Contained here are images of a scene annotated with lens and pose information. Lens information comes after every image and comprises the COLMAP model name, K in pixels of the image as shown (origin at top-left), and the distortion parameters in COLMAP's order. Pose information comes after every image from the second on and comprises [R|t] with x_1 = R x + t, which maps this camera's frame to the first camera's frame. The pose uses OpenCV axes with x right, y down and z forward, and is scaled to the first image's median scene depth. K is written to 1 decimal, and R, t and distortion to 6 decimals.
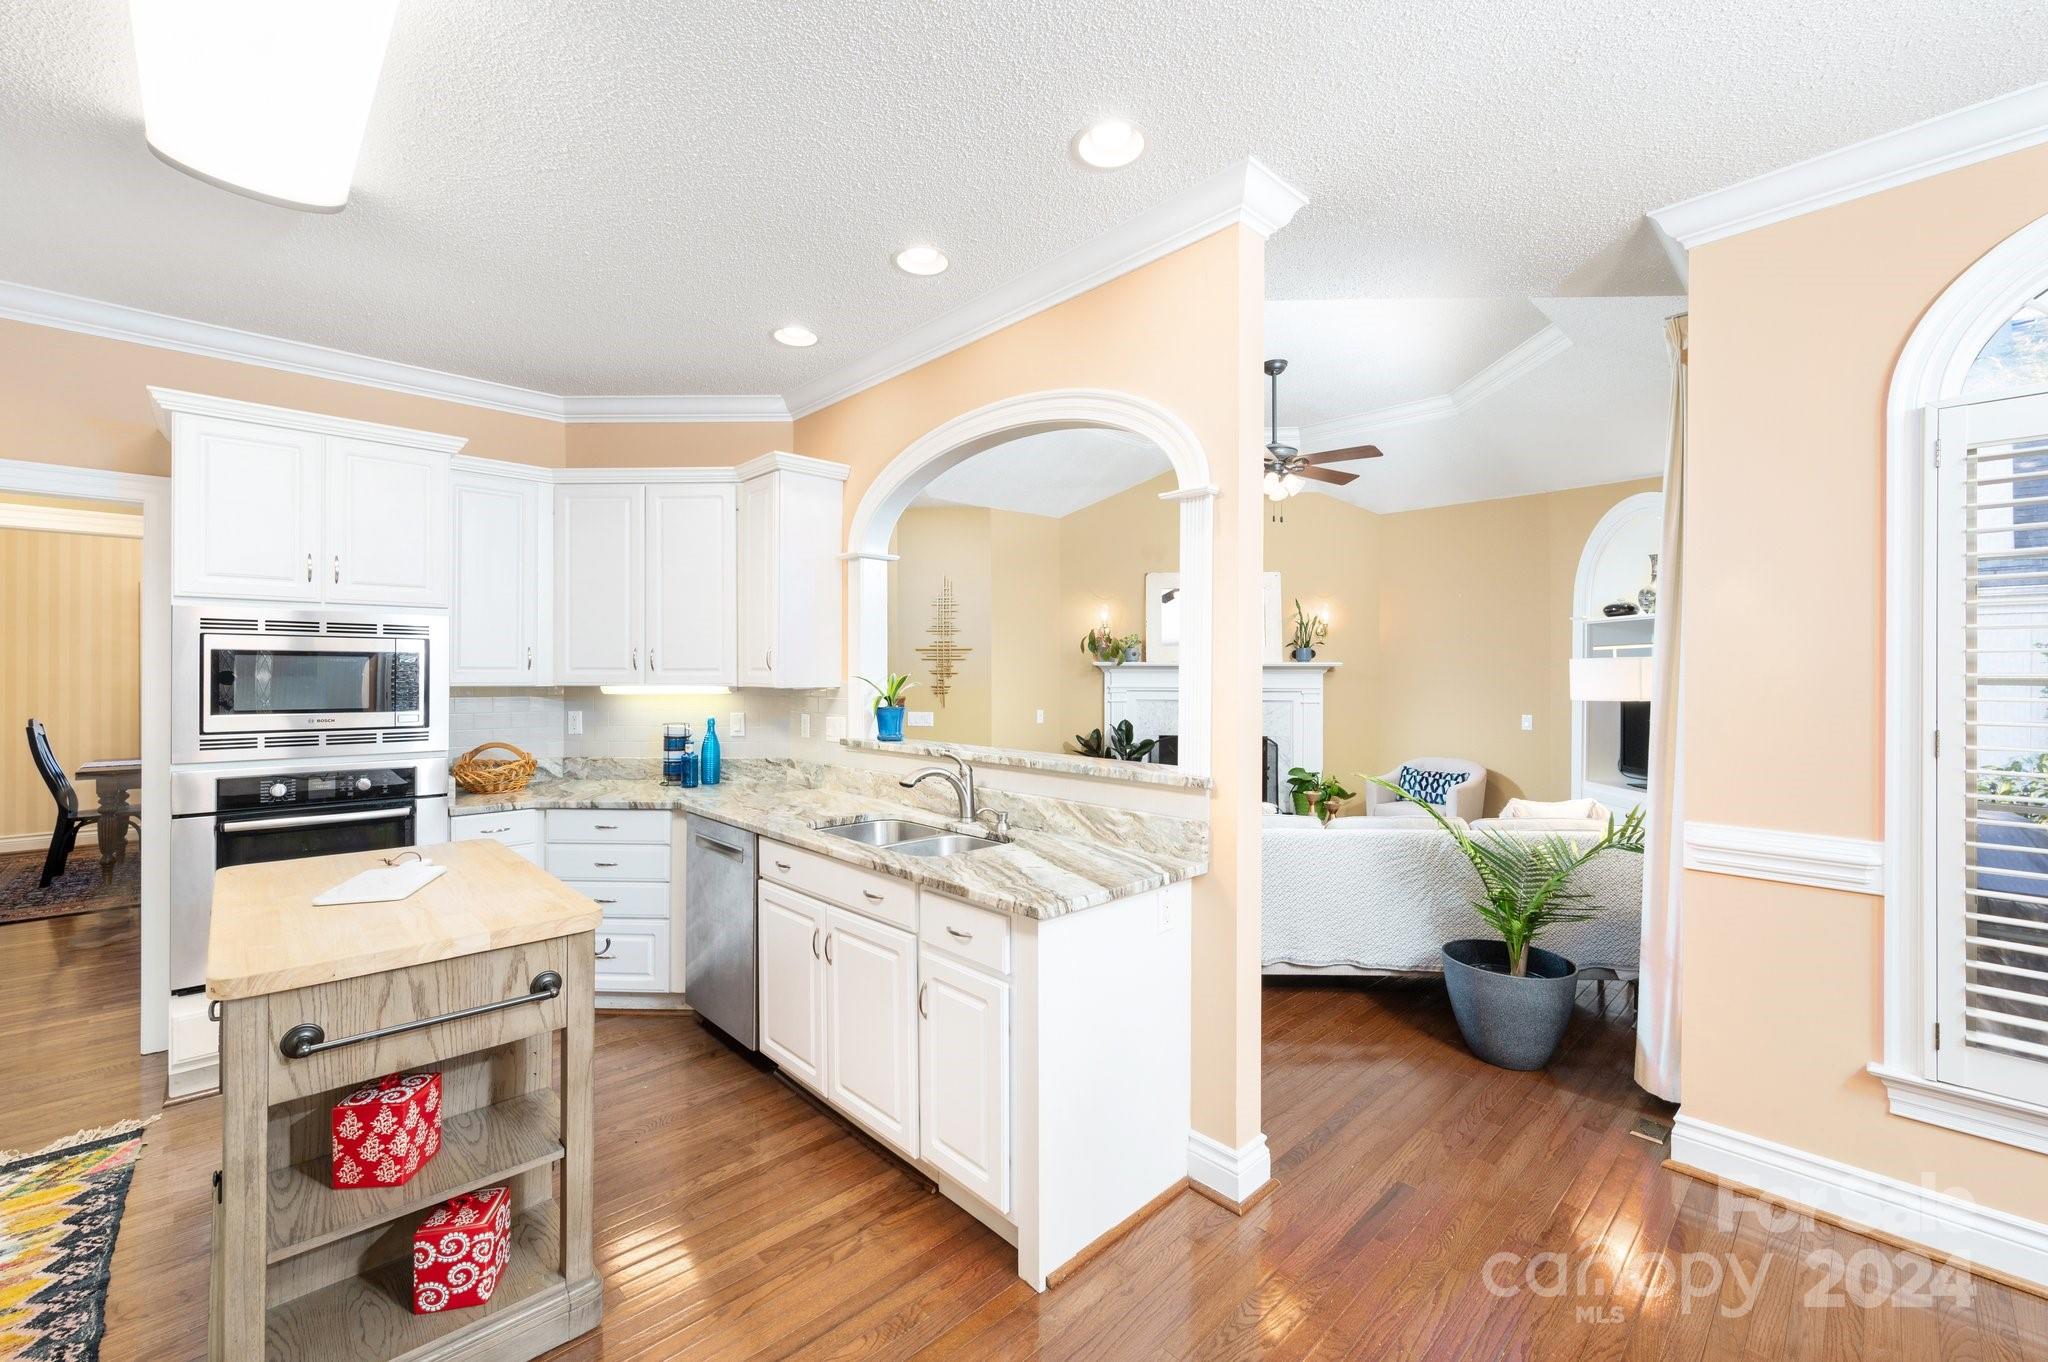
lens RADIAL K [[840.4, 0, 1018.2], [0, 840.4, 685.0], [0, 0, 1]] dist [0.001834, 0.000274]
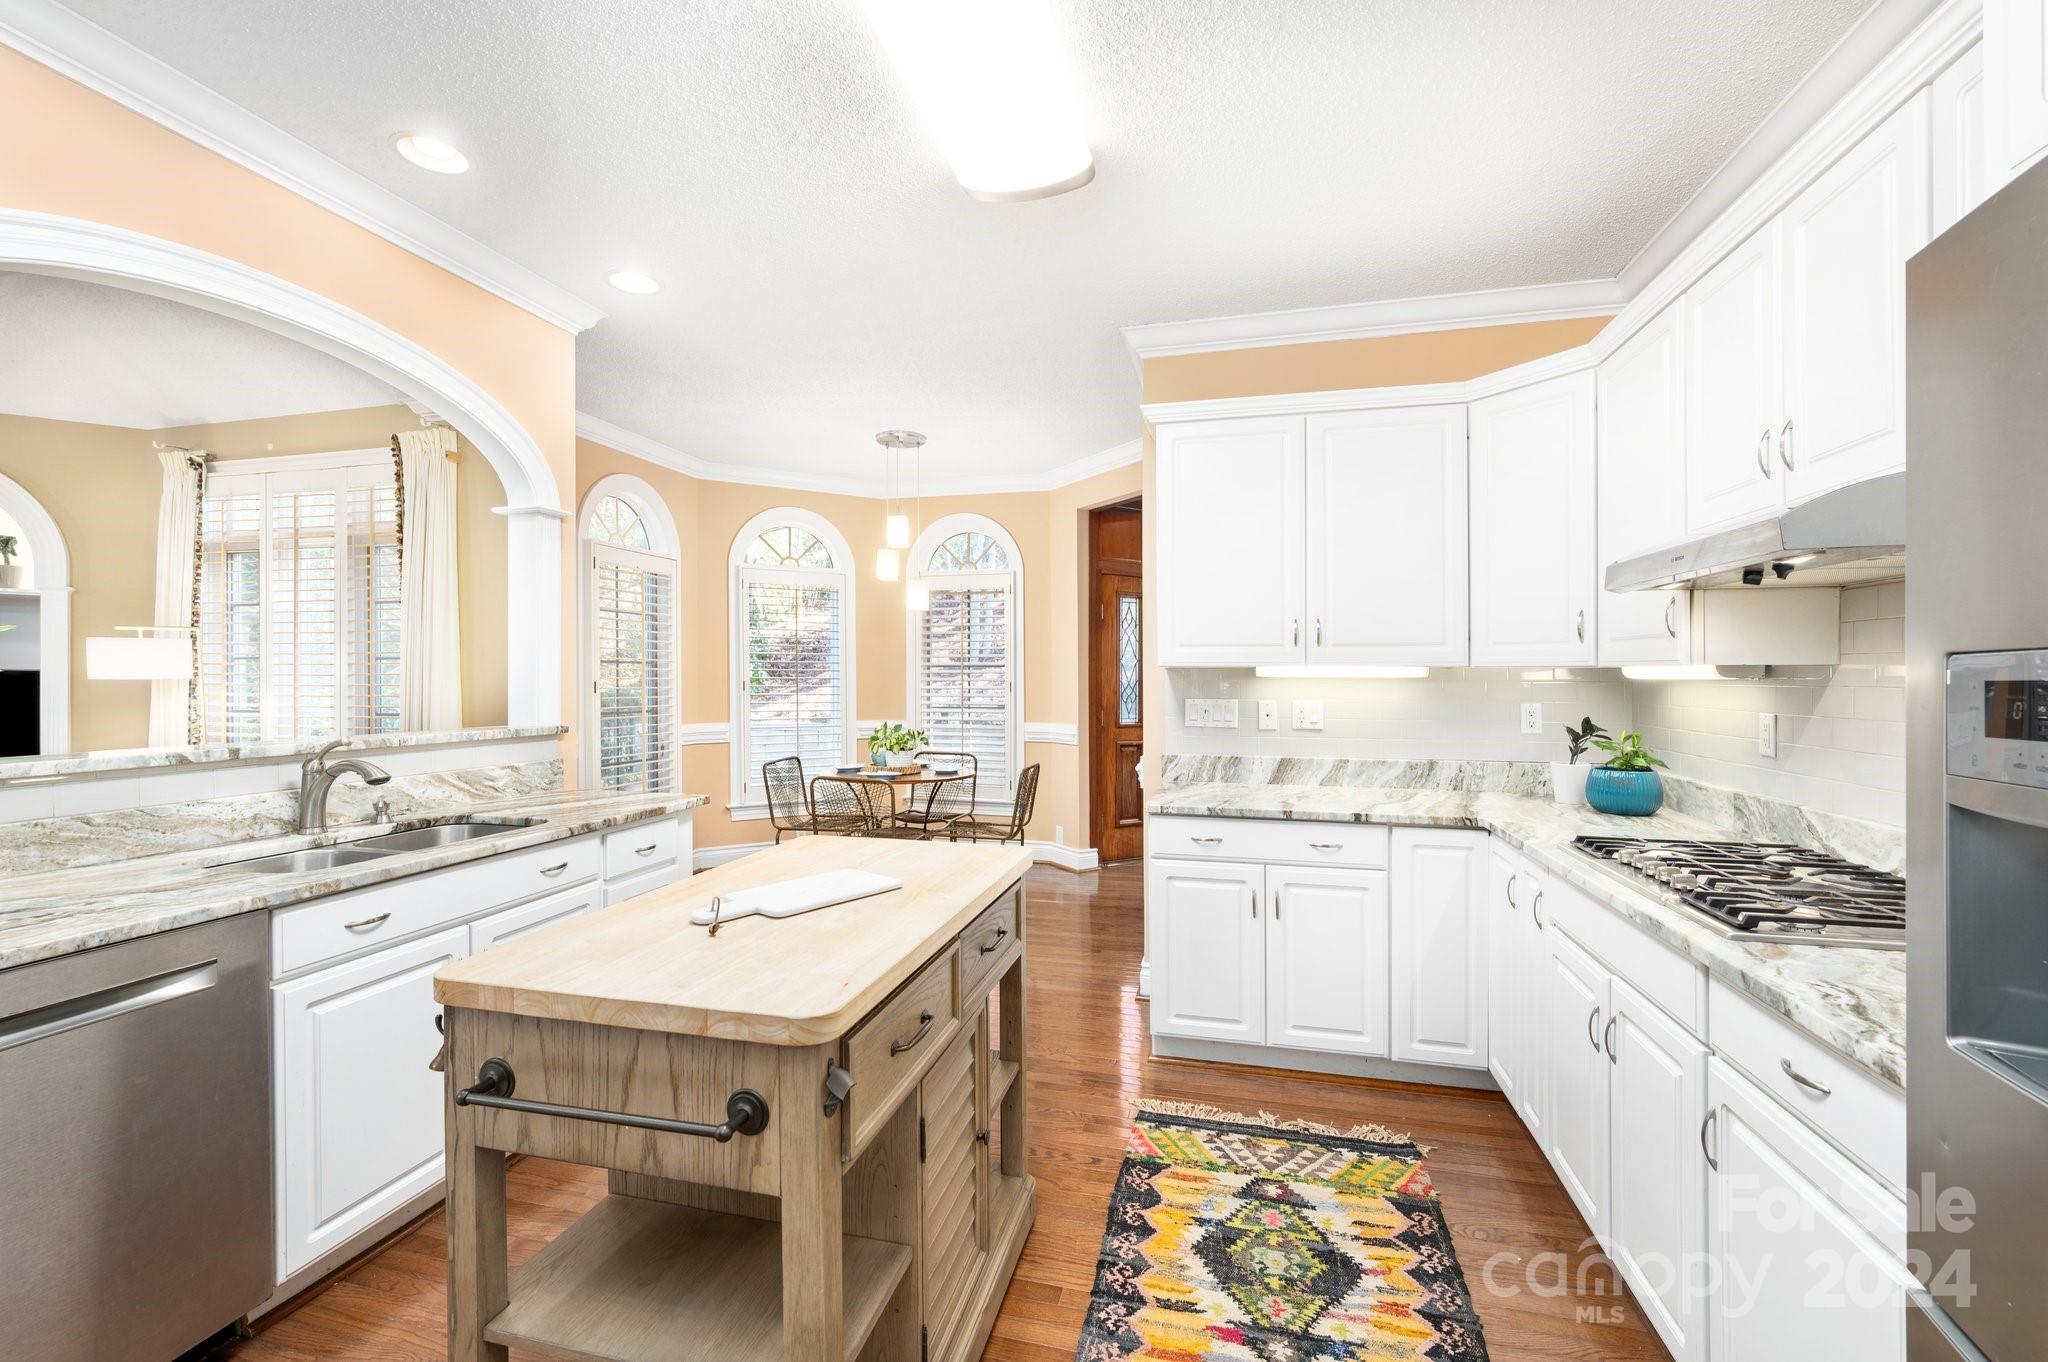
lens RADIAL K [[867.6, 0, 1022.5], [0, 867.6, 675.6], [0, 0, 1]] dist [0.000828, 0.000222]
pose [[-0.531760, -0.004039, 0.846885, -0.806639], [0.006868, 0.999935, 0.009082, 0.012187], [-0.846867, 0.010646, -0.531698, 0.654283]]
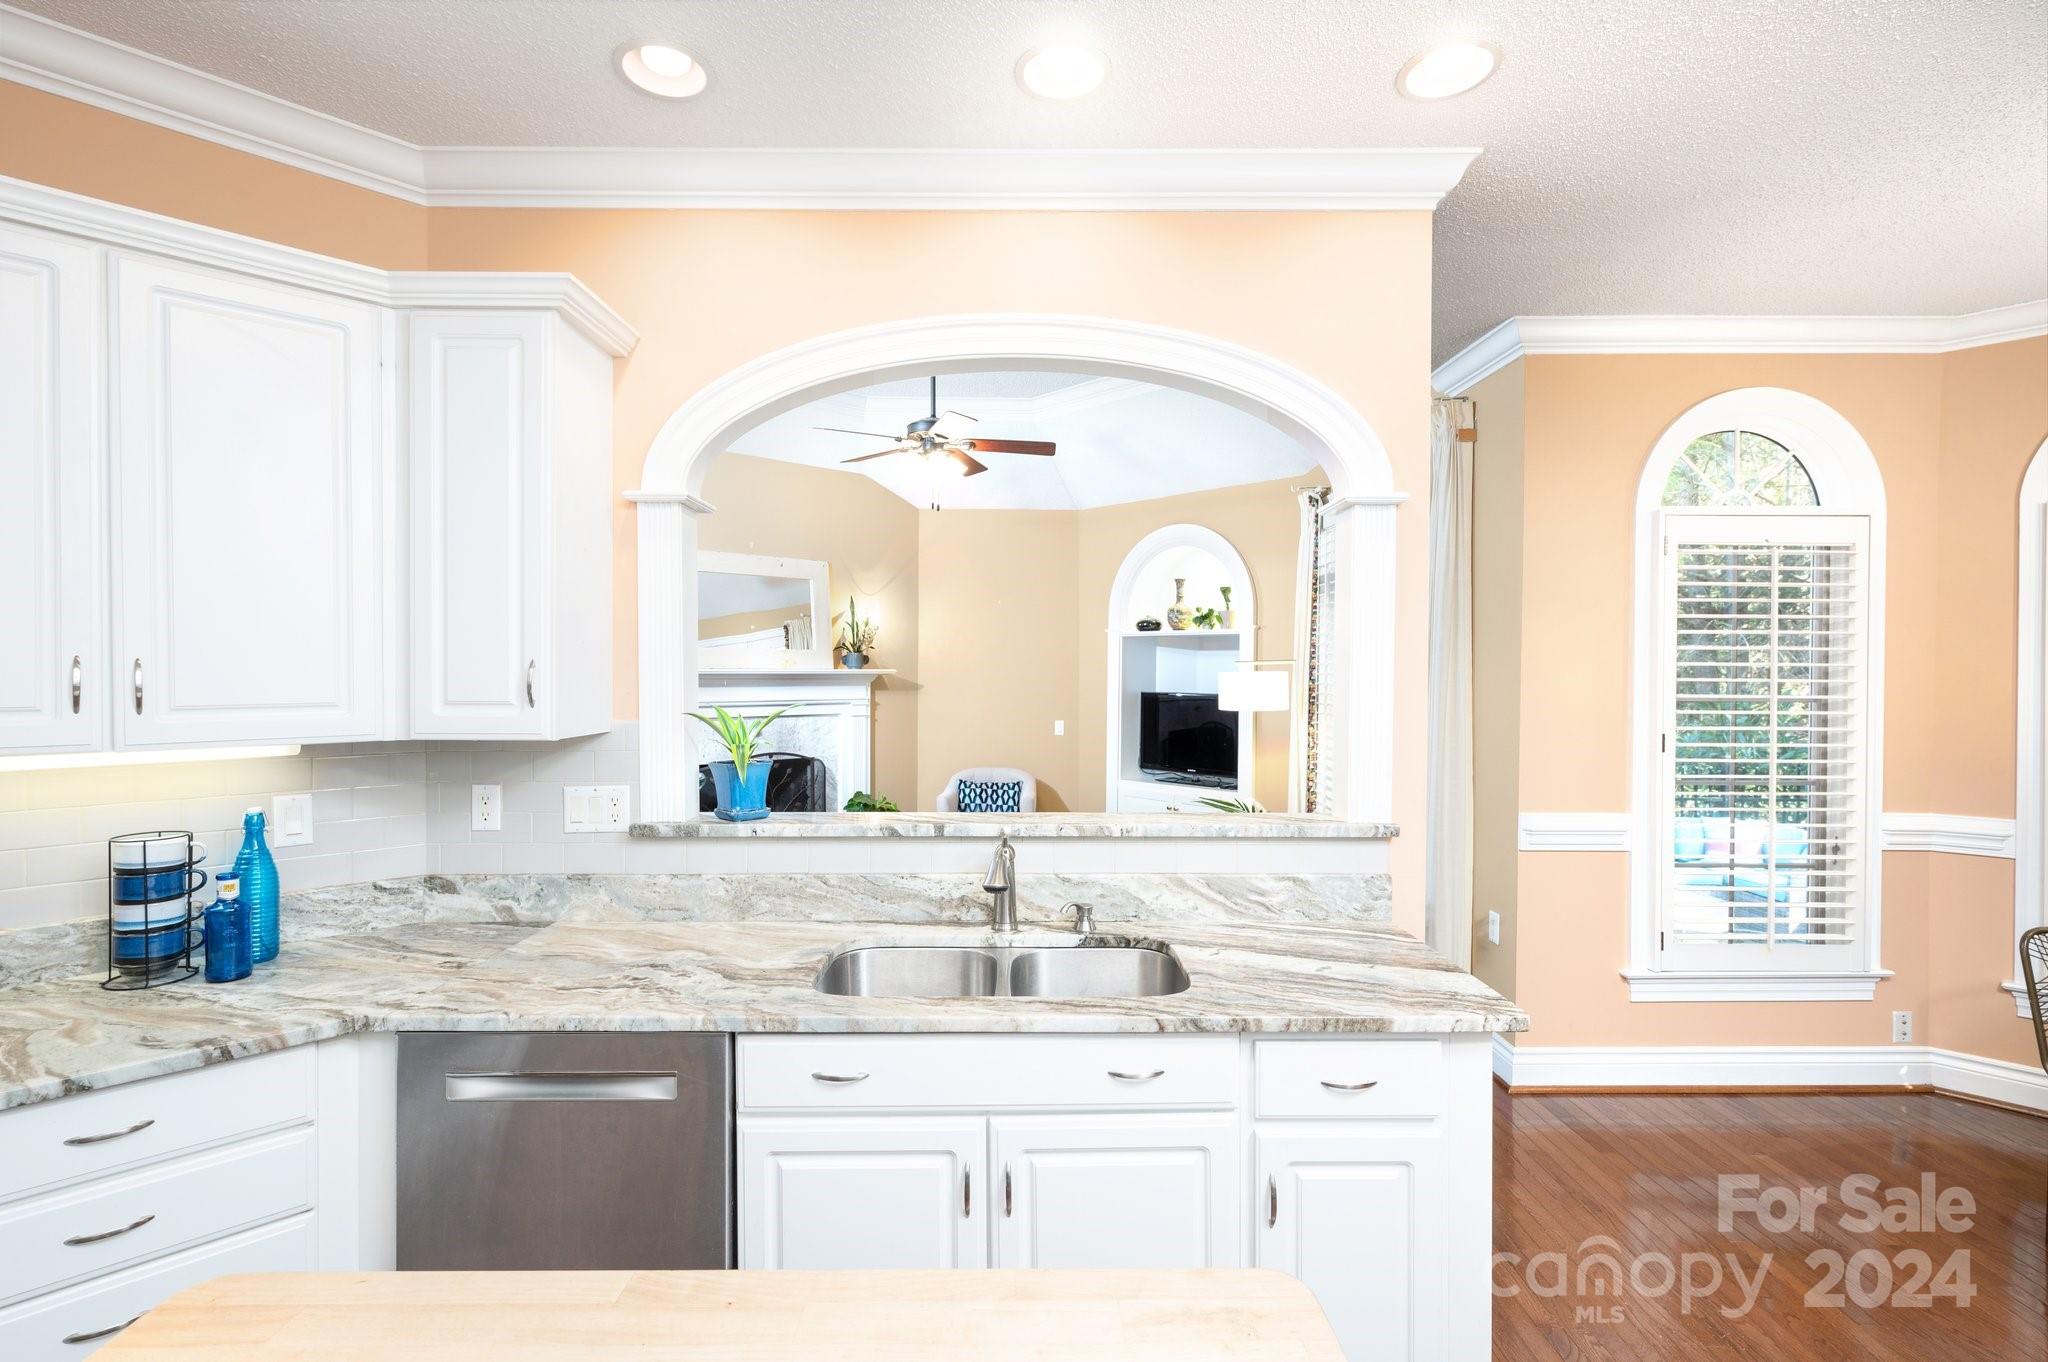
lens RADIAL K [[951.9, 0, 1022.6], [0, 951.9, 687.9], [0, 0, 1]] dist [0.003263, 0.000614]
pose [[0.683665, -0.015559, 0.729630, -0.457017], [0.011412, 0.999878, 0.010628, -0.029389], [-0.729707, 0.001061, 0.683759, 0.348707]]
